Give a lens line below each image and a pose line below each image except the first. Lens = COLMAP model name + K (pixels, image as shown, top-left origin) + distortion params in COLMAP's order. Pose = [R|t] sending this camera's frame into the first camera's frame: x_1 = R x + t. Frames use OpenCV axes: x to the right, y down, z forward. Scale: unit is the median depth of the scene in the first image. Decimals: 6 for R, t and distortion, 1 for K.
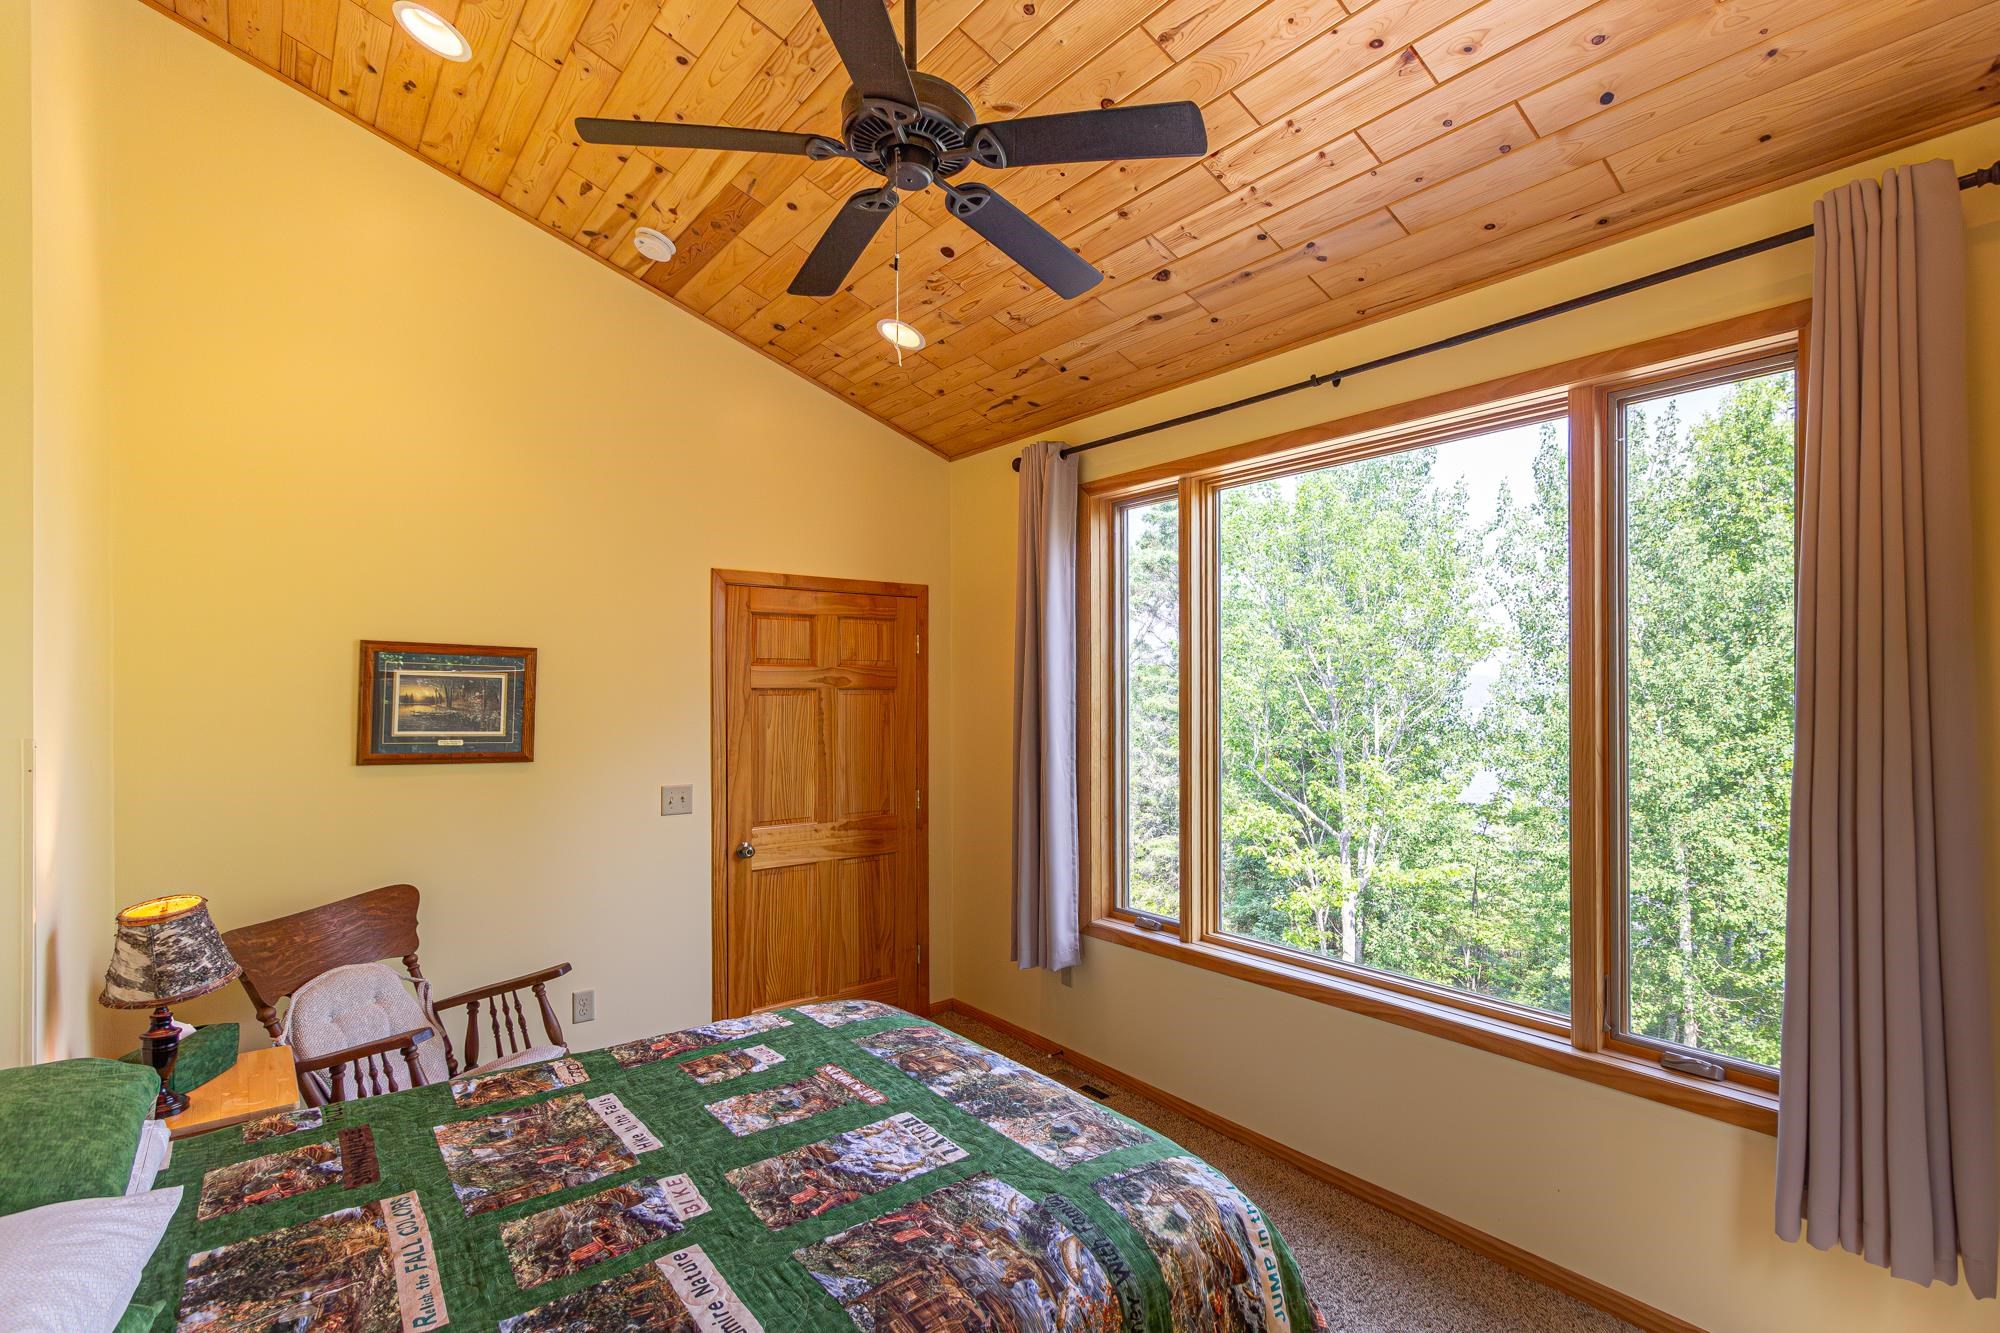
lens RADIAL K [[950.7, 0, 1056.8], [0, 950.7, 671.8], [0, 0, 1]] dist [0.000871, 0.001374]
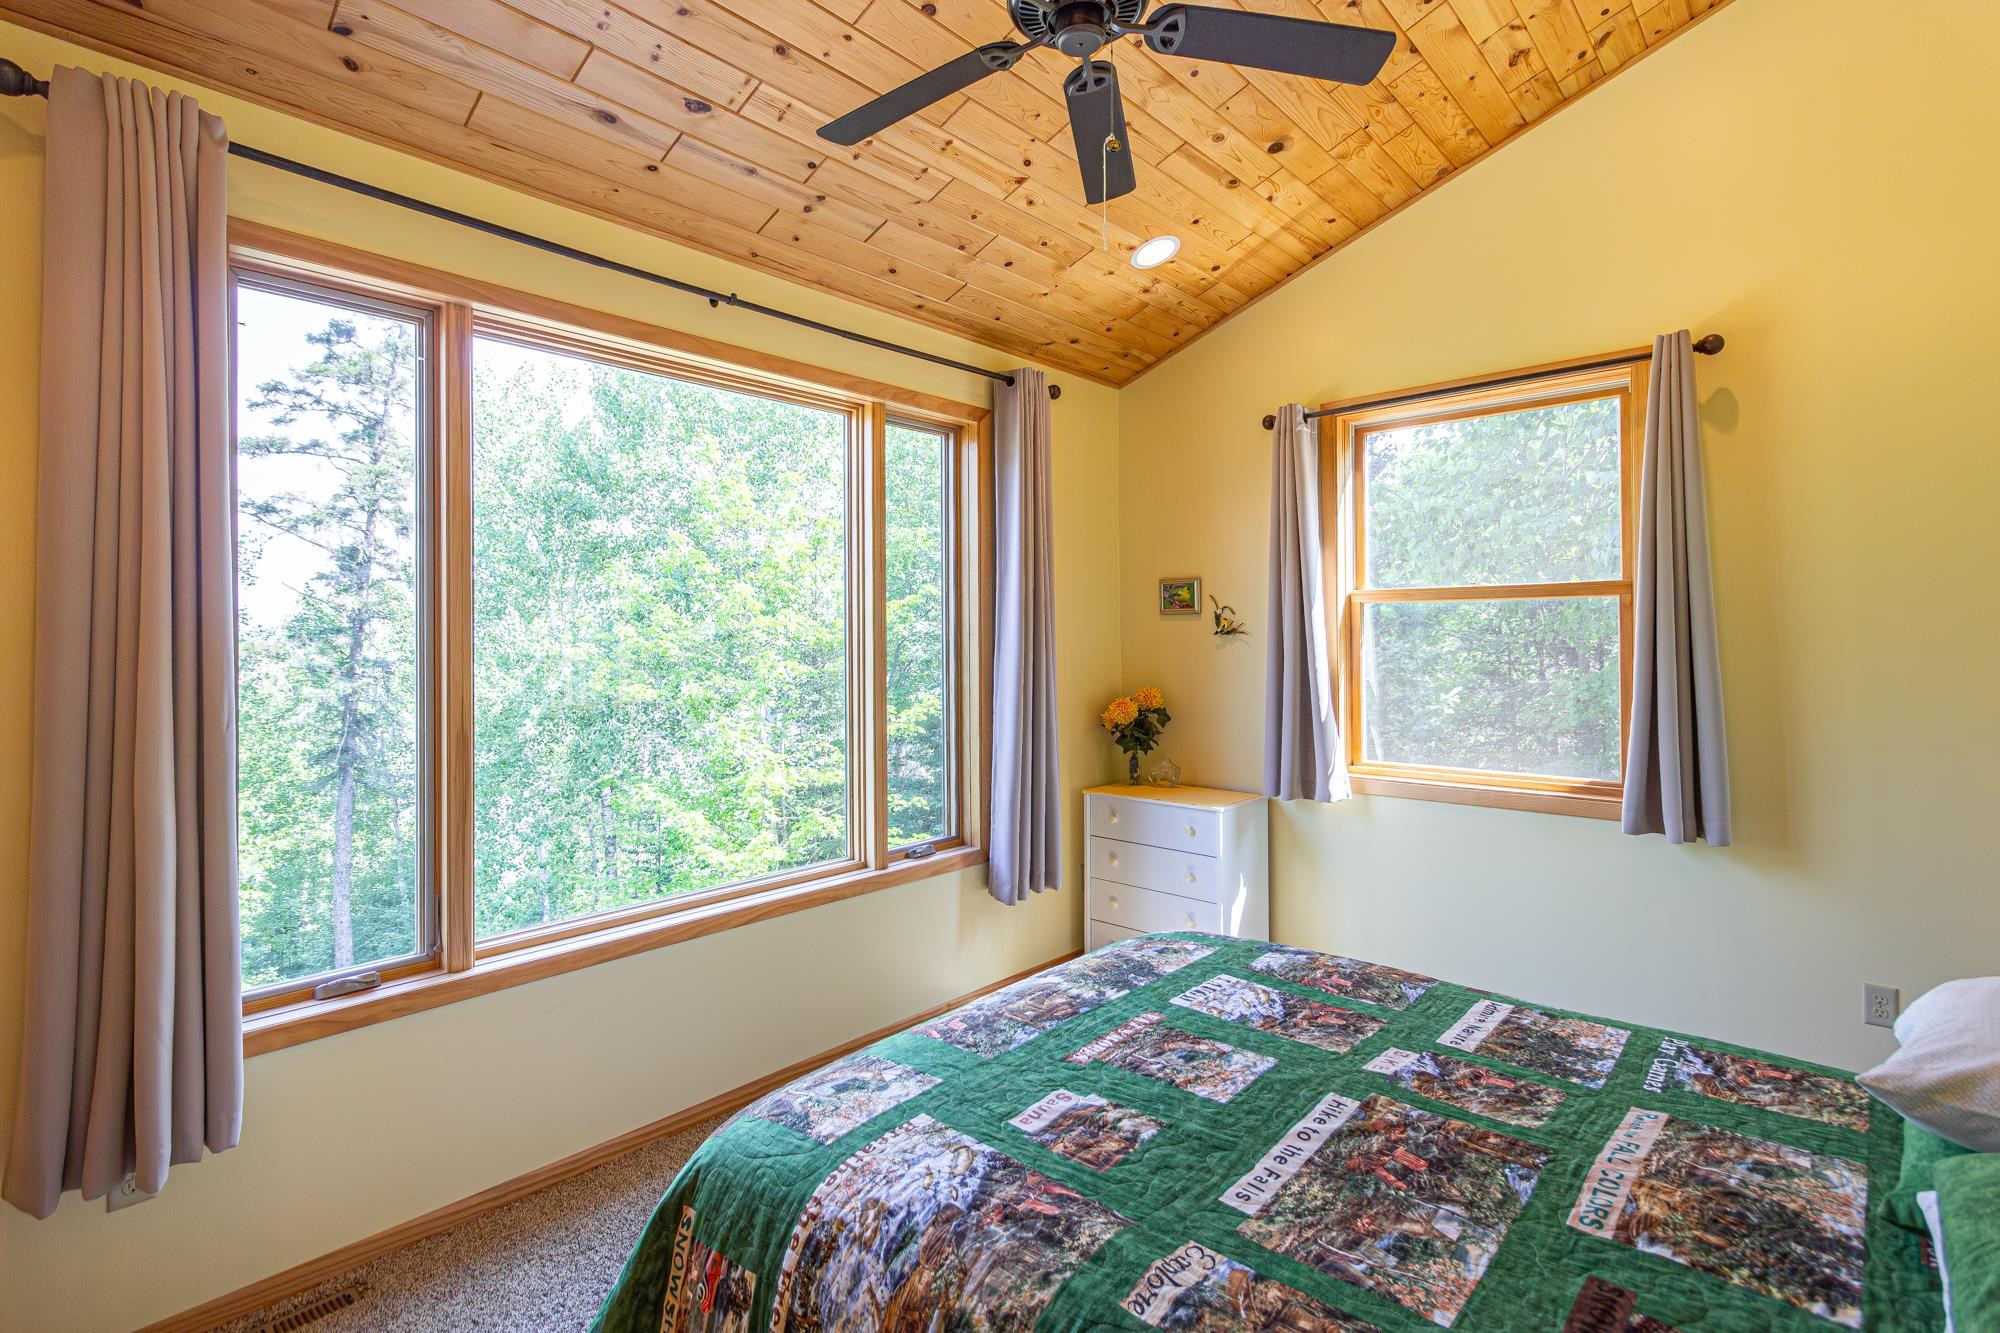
lens RADIAL K [[950.7, 0, 1018.7], [0, 950.7, 636.7], [0, 0, 1]] dist [0.000871, 0.001374]
pose [[-0.148307, 0.006277, 0.988921, -1.199574], [-0.010531, 0.999913, -0.007926, 0.078085], [-0.988885, -0.011590, -0.148228, 1.364992]]
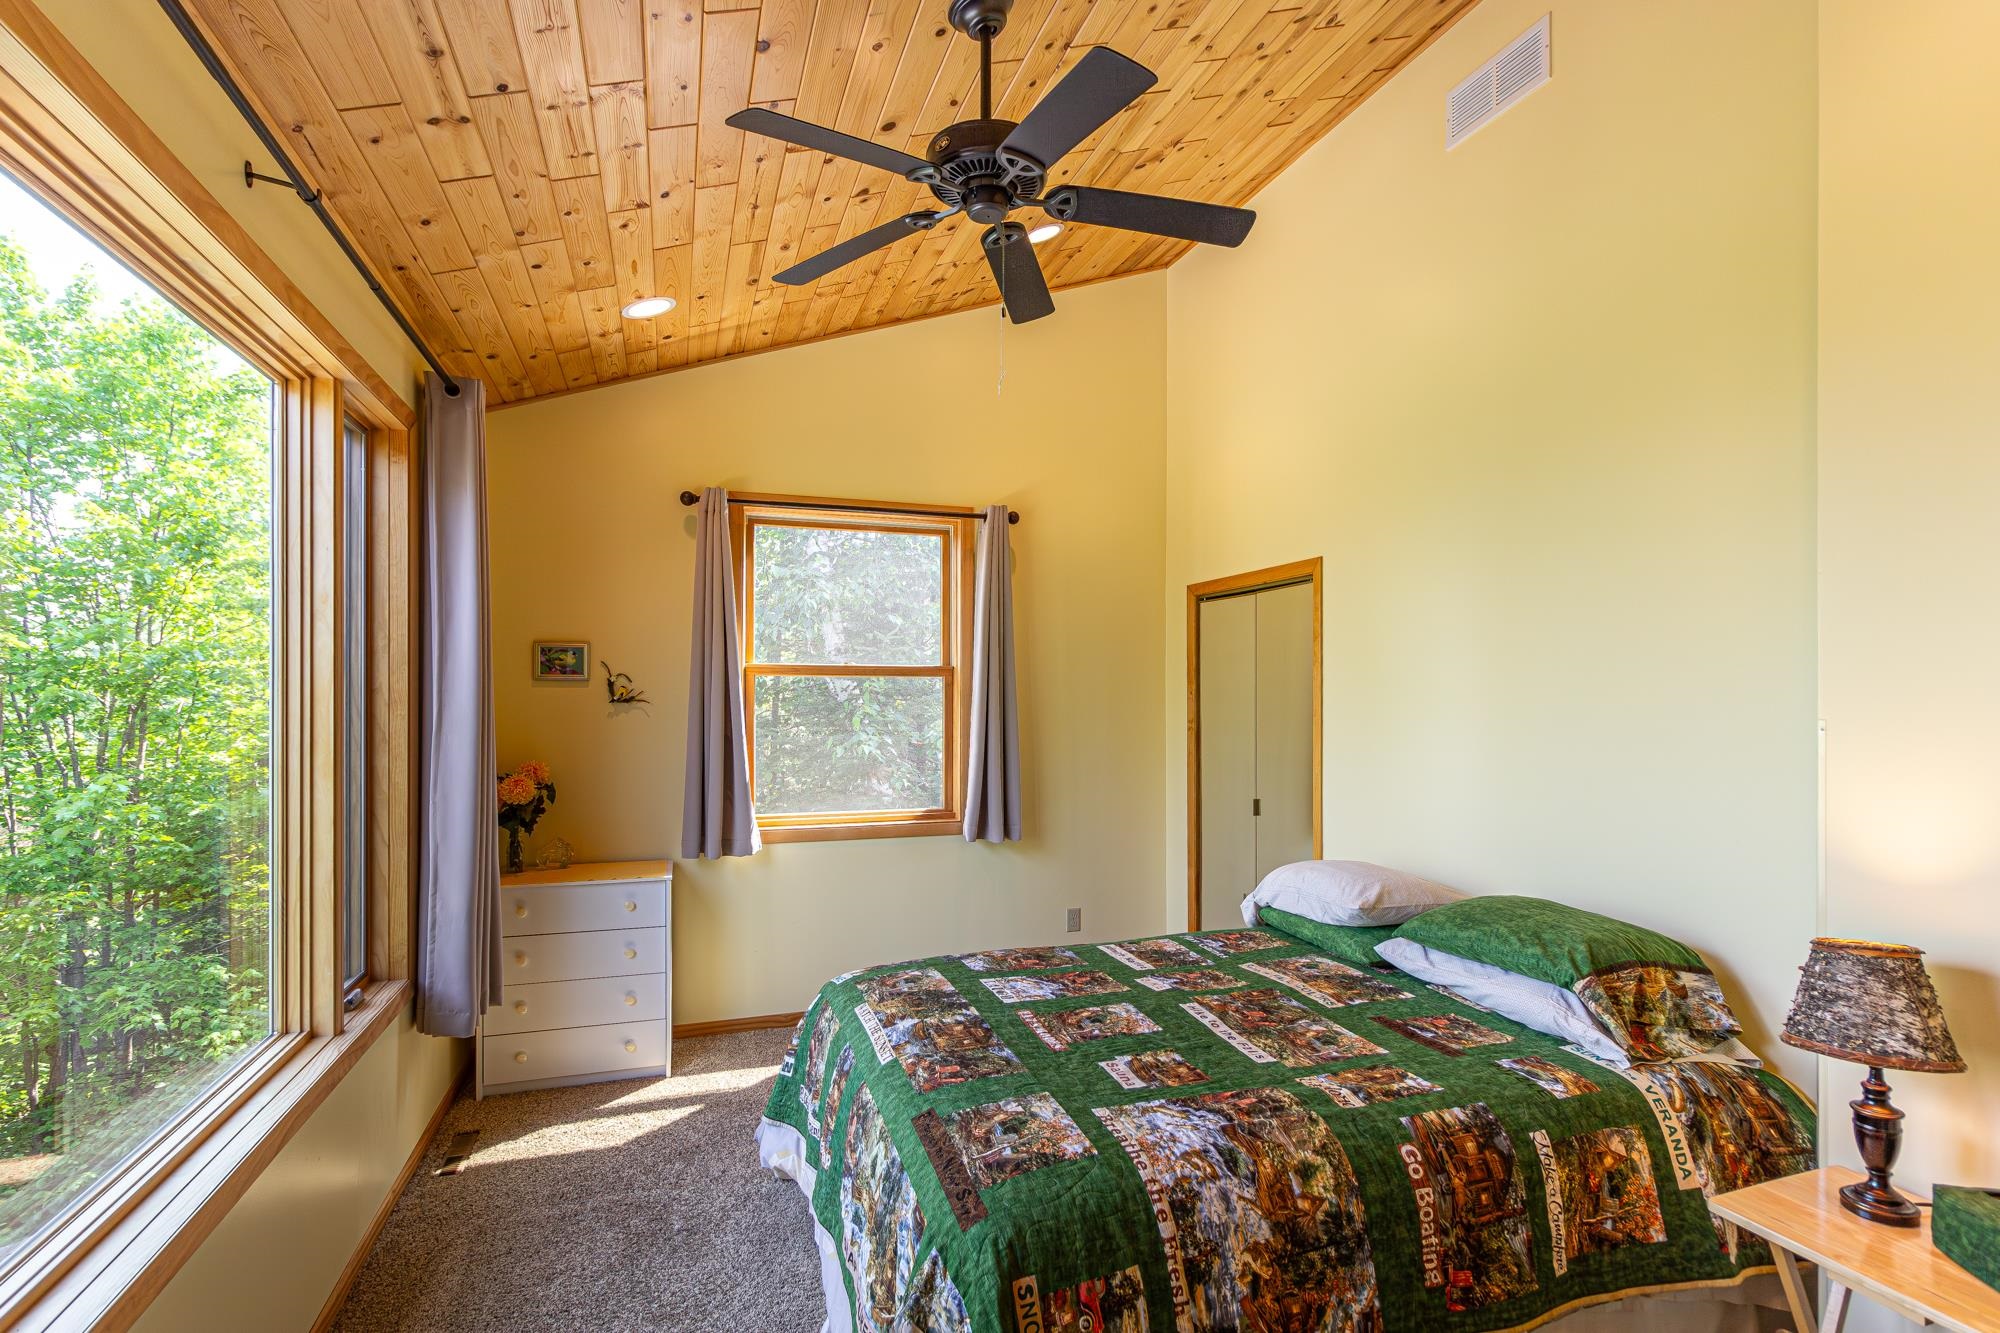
lens RADIAL K [[950.7, 0, 994.9], [0, 950.7, 701.3], [0, 0, 1]] dist [0.000871, 0.001374]
pose [[-0.935434, -0.001336, 0.353499, -0.625839], [-0.005203, 0.999937, -0.009989, 0.064171], [-0.353463, -0.011184, -0.935382, 2.307893]]
